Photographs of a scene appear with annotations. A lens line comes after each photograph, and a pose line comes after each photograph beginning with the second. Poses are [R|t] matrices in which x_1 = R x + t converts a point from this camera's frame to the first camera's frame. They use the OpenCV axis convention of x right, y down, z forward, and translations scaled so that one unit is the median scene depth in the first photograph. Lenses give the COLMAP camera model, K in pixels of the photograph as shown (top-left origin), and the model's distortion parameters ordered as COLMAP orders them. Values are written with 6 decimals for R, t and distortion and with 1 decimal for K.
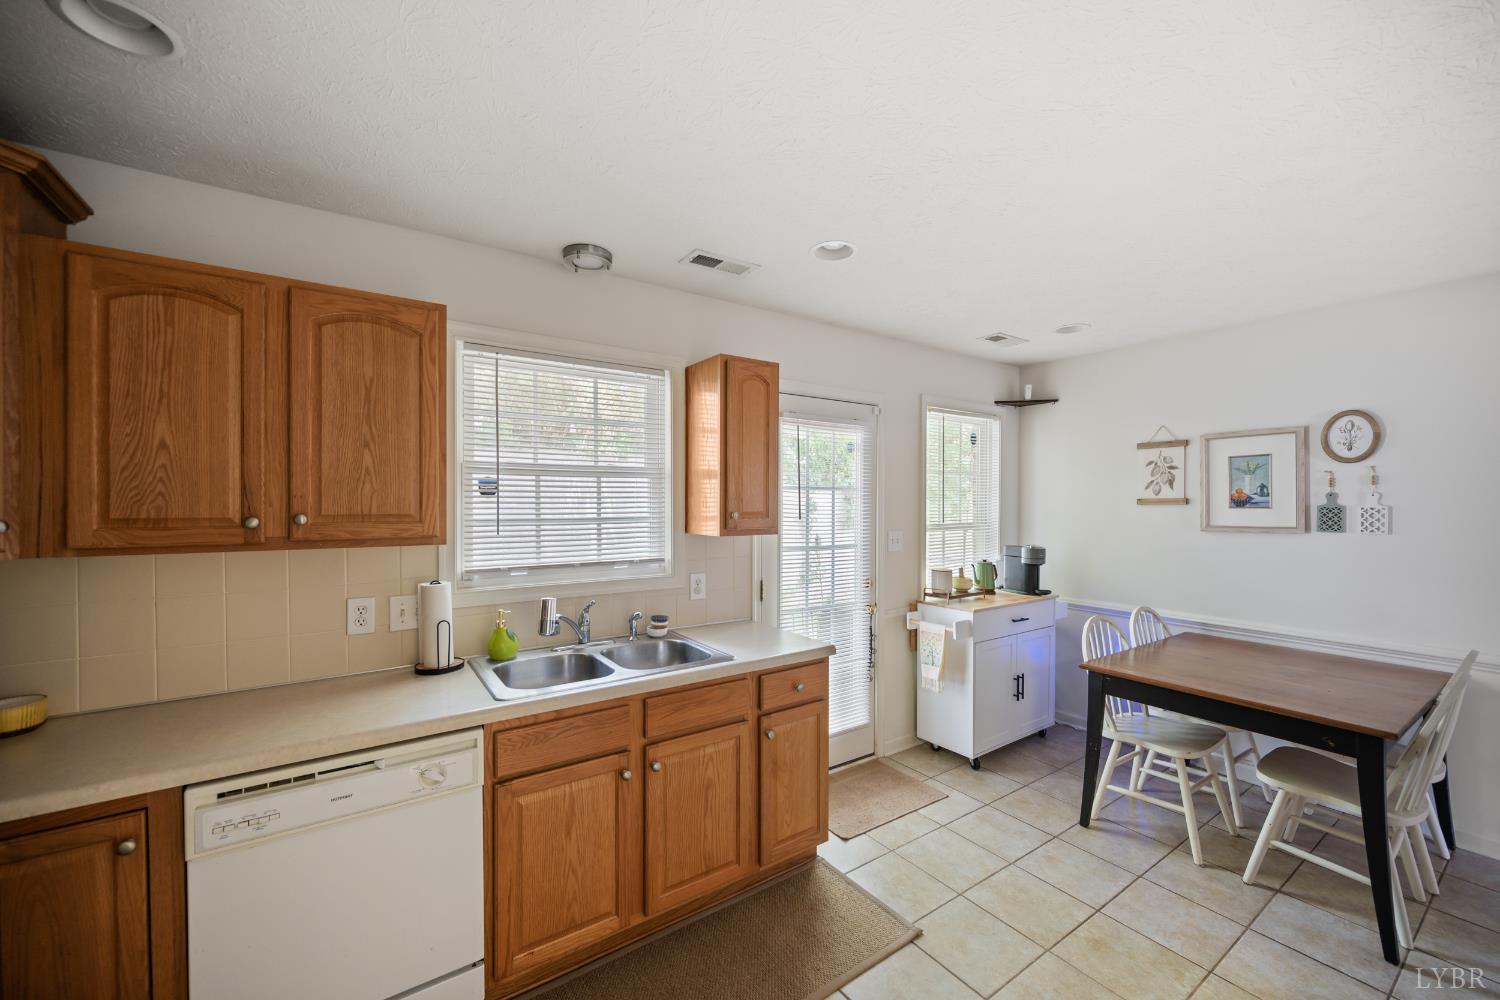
lens RADIAL K [[584.9, 0, 750.0], [0, 584.9, 500.0], [0, 0, 1]] dist [-0.000091, 0.000174]
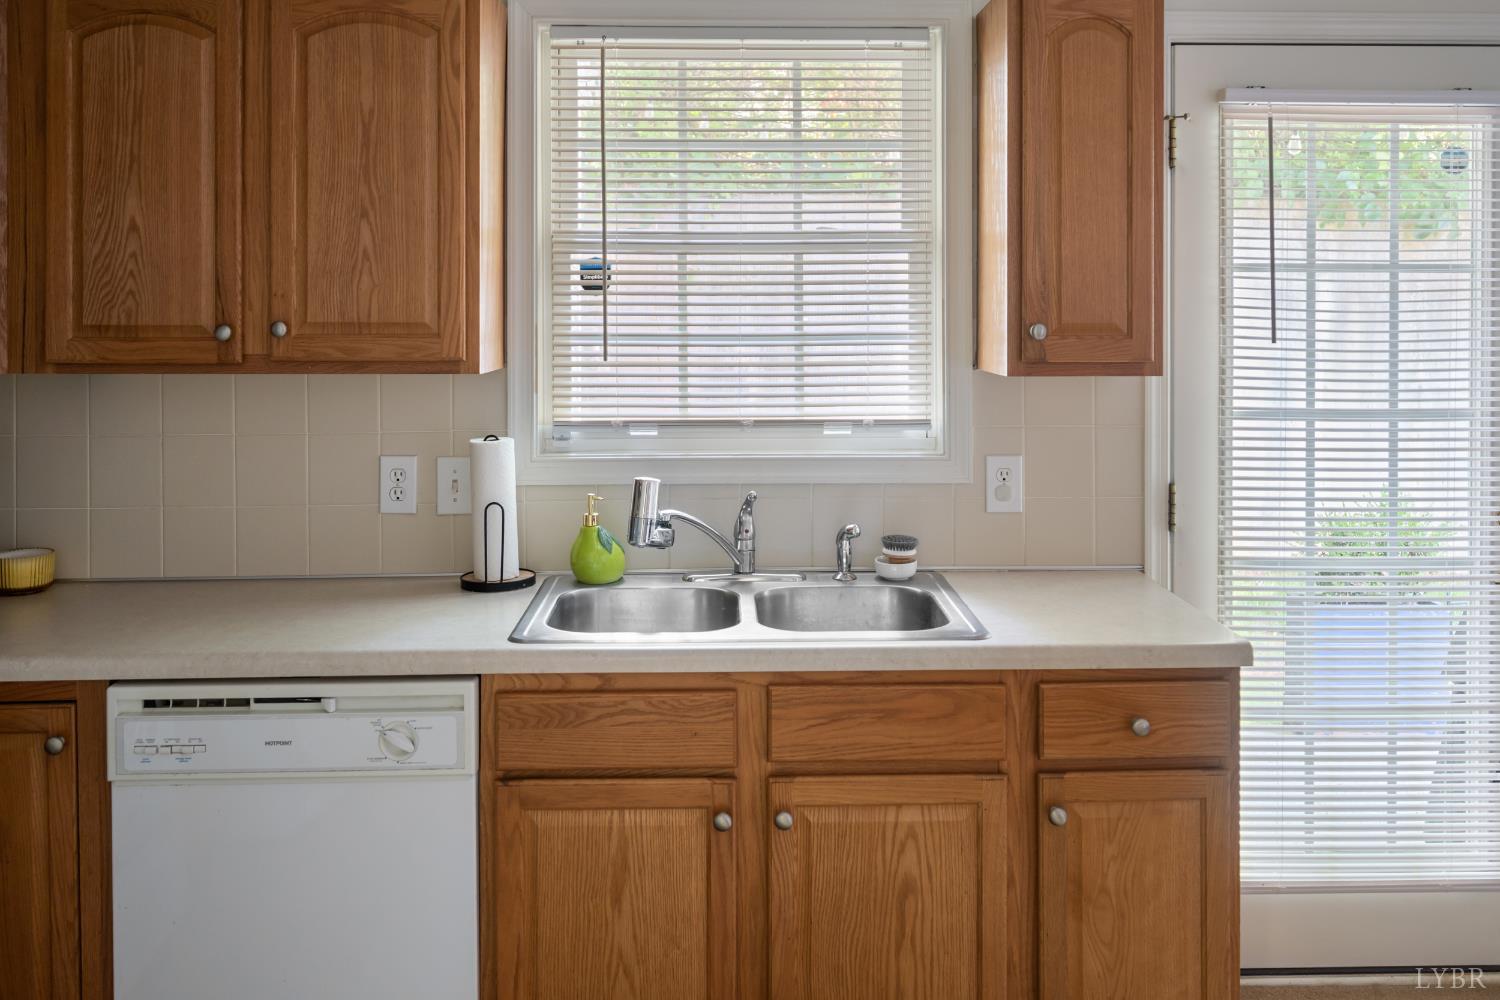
lens RADIAL K [[1331.0, 0, 749.8], [0, 1331.0, 293.1], [0, 0, 1]] dist [0.003886, -0.002878]
pose [[0.840774, -0.004408, -0.541368, 0.486450], [0.003043, 0.999990, -0.003417, -0.001257], [0.541378, 0.001225, 0.840779, 0.004252]]
